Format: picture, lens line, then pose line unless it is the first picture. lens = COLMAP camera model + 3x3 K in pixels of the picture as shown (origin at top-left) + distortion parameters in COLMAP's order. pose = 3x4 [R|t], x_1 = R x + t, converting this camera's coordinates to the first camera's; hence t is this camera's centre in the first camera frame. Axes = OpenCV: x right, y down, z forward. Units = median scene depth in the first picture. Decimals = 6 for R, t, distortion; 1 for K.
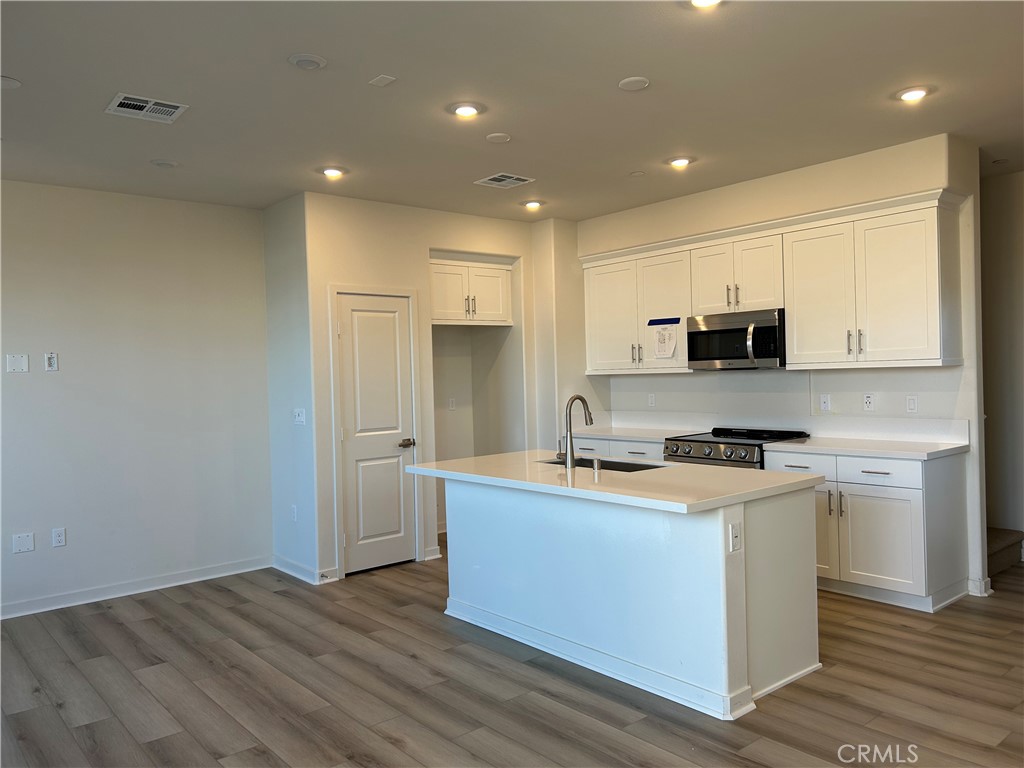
lens RADIAL K [[764.0, 0, 508.5], [0, 764.0, 381.4], [0, 0, 1]] dist [0.060694, -0.060284]
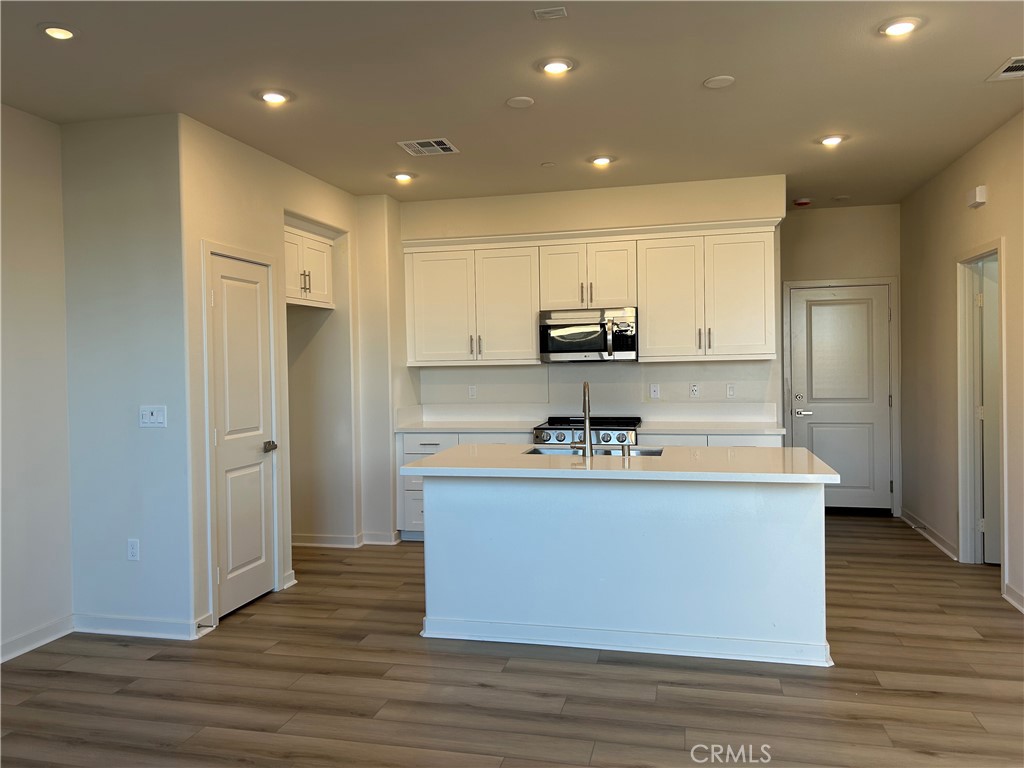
lens RADIAL K [[764.0, 0, 507.3], [0, 764.0, 380.6], [0, 0, 1]] dist [0.060694, -0.060284]
pose [[0.808818, 0.000938, 0.588058, -0.470562], [0.000304, 0.999998, -0.002013, 0.014711], [-0.588059, 0.001807, 0.808816, 0.223703]]
